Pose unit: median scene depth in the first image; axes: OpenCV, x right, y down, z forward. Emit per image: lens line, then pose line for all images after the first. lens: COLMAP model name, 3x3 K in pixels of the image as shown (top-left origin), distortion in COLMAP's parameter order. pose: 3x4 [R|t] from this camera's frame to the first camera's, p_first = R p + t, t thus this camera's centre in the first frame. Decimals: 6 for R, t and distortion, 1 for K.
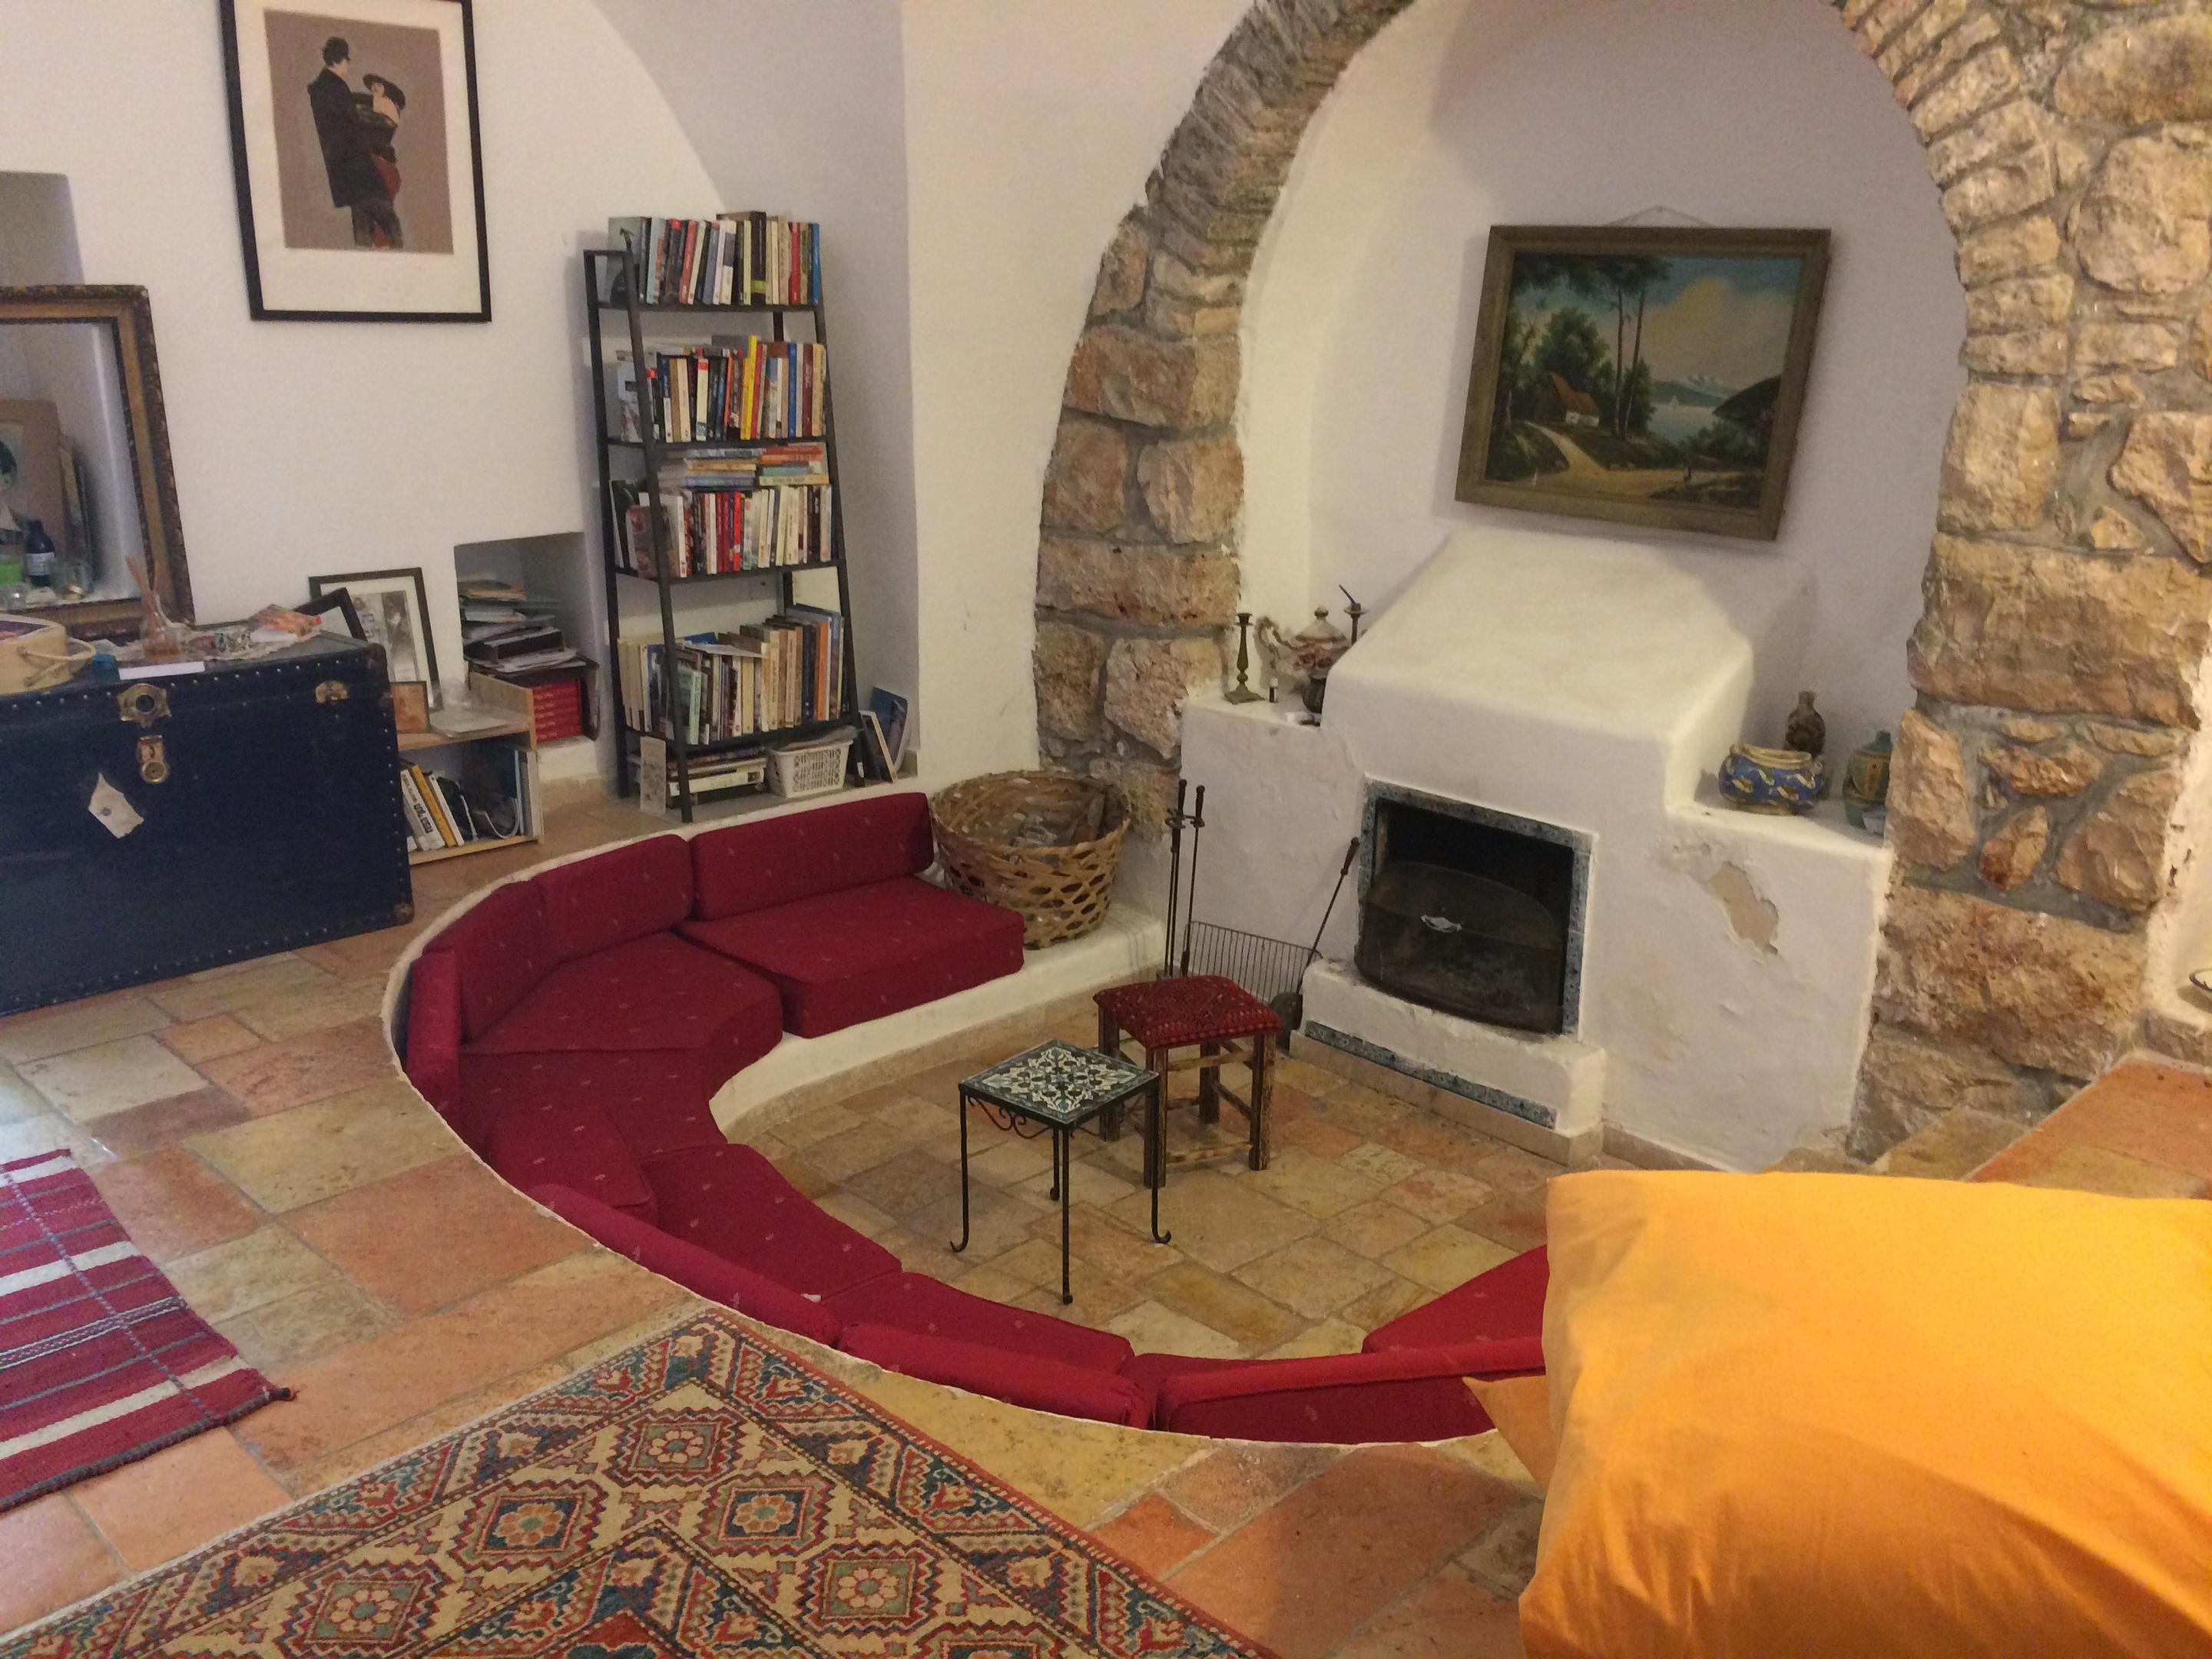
lens RADIAL K [[1879.0, 0, 1106.0], [0, 1879.0, 829.5], [0, 0, 1]] dist [0.084099, -0.081196]
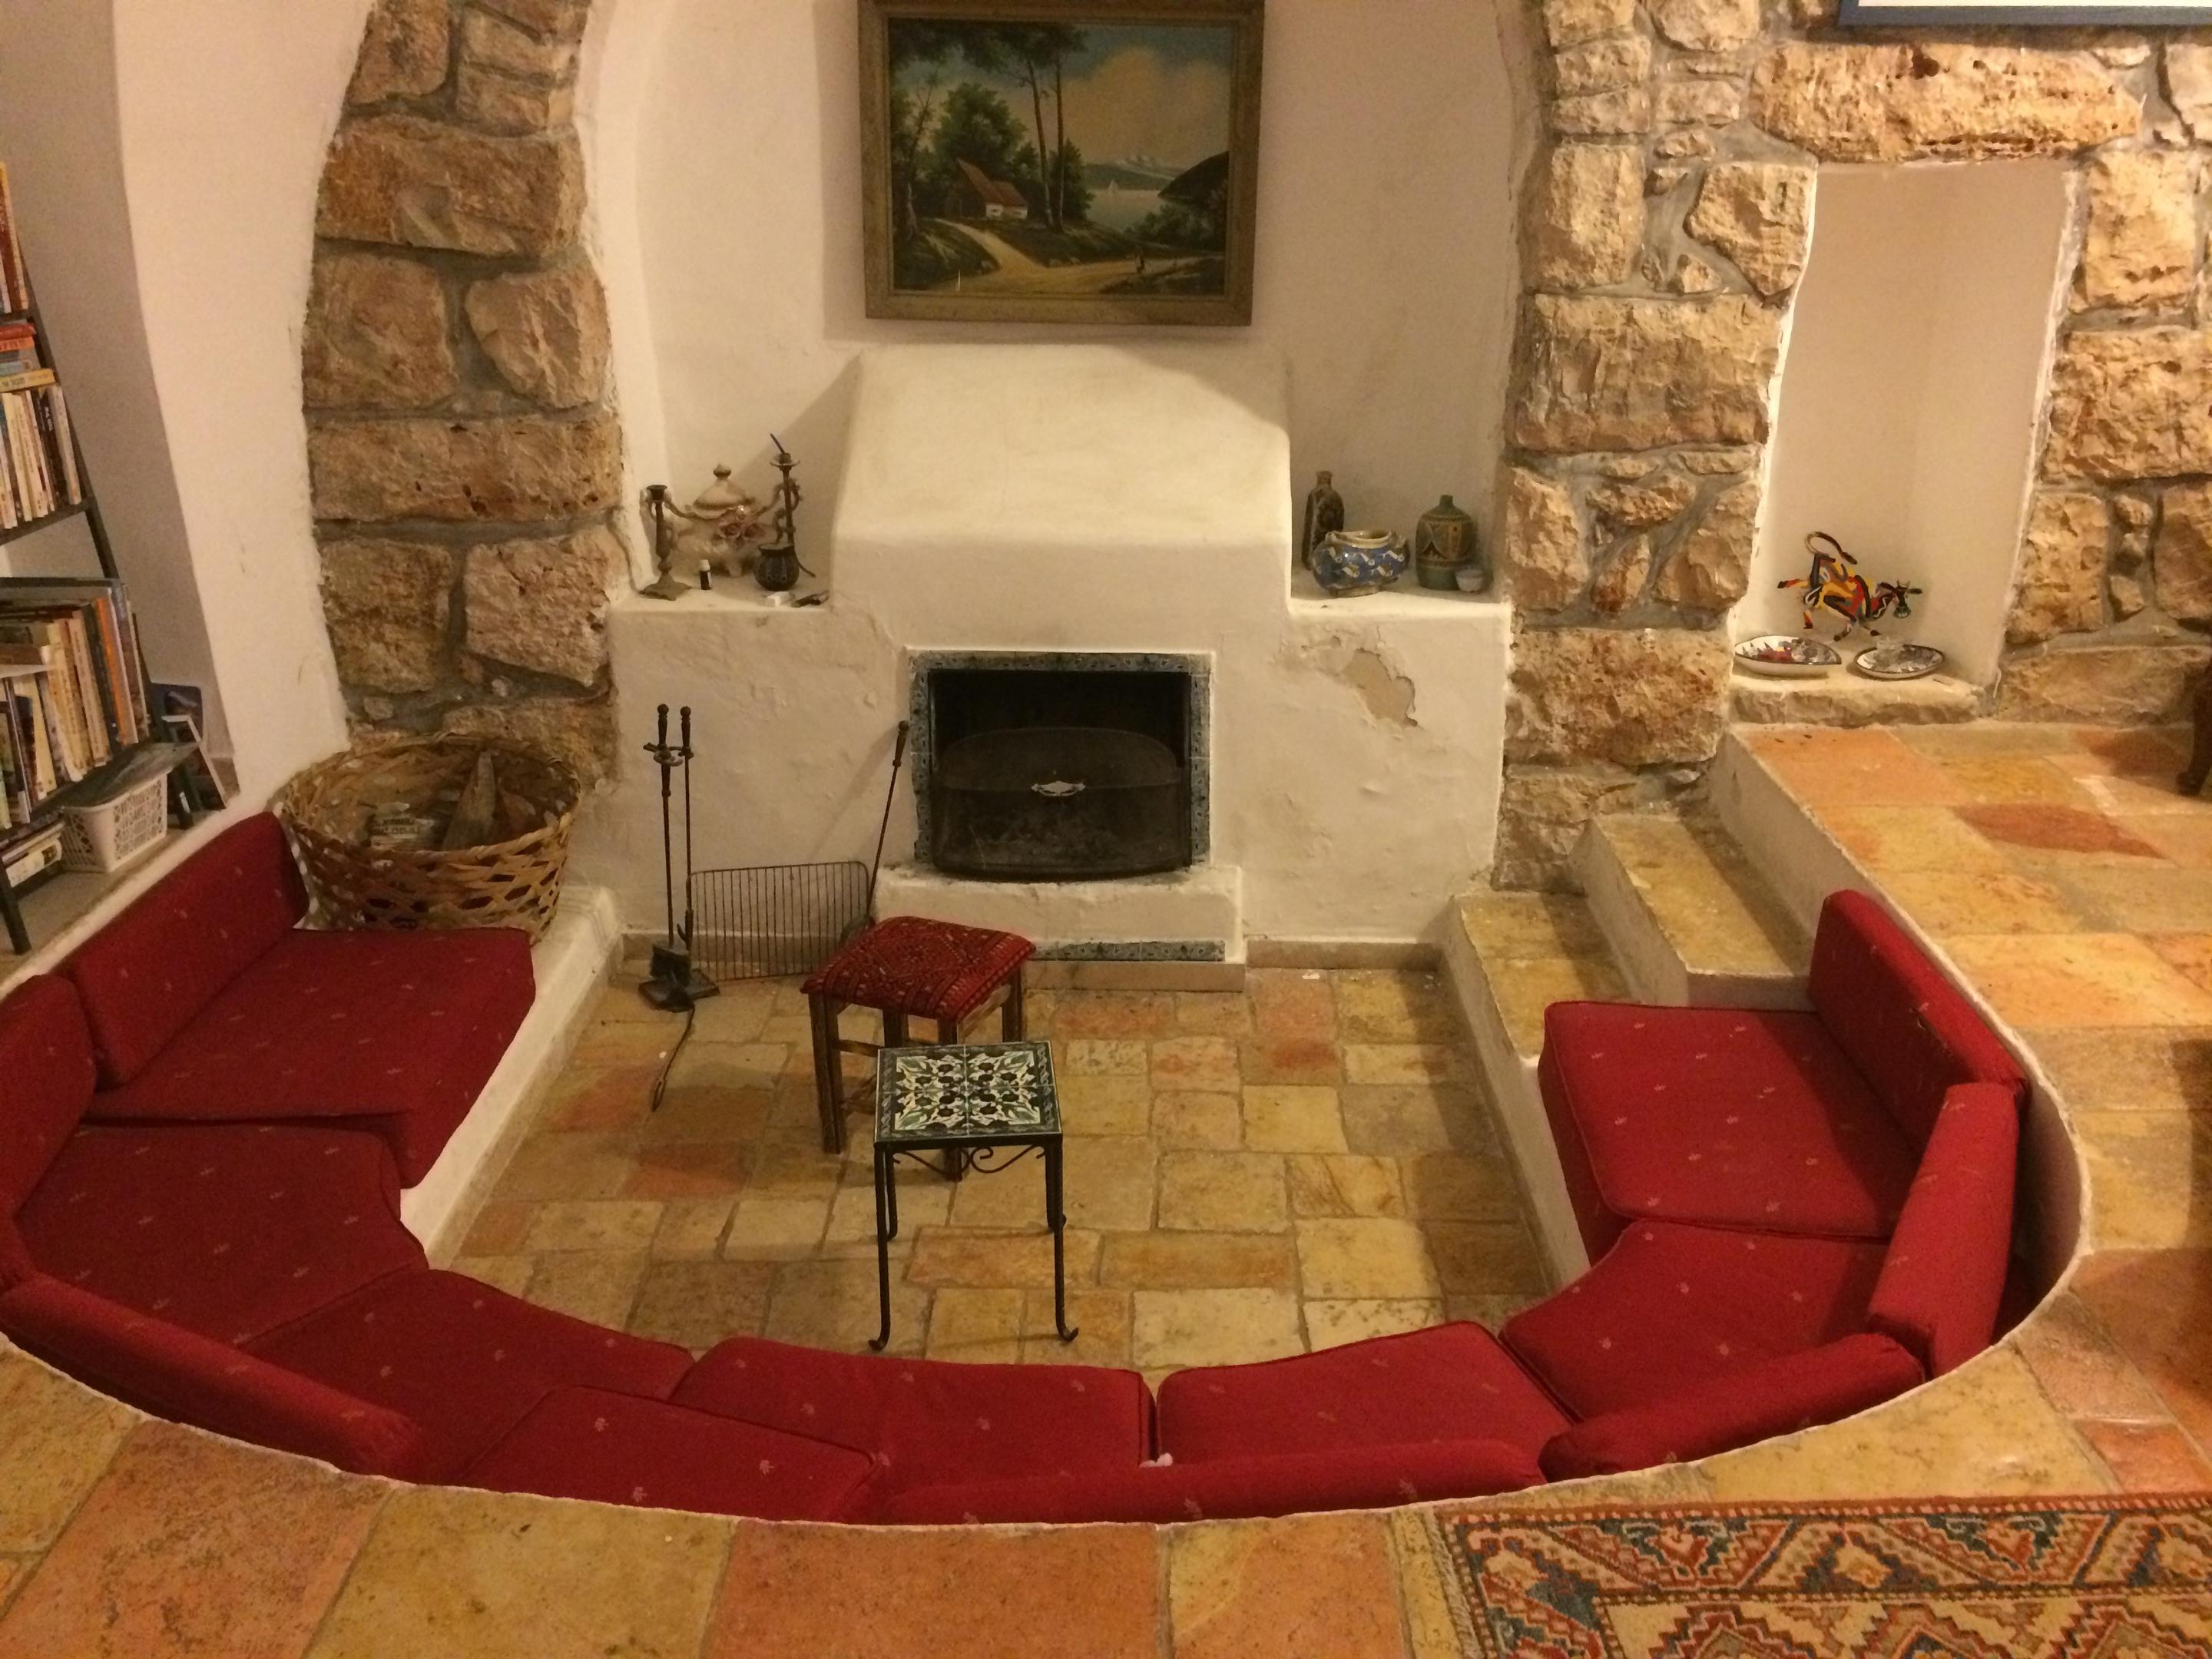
lens RADIAL K [[1879.0, 0, 1106.0], [0, 1879.0, 829.5], [0, 0, 1]] dist [0.084099, -0.081196]
pose [[0.709646, -0.274935, 0.648701, -0.414709], [0.210085, 0.961409, 0.177645, -0.090551], [-0.672508, 0.010217, 0.740020, 0.325934]]
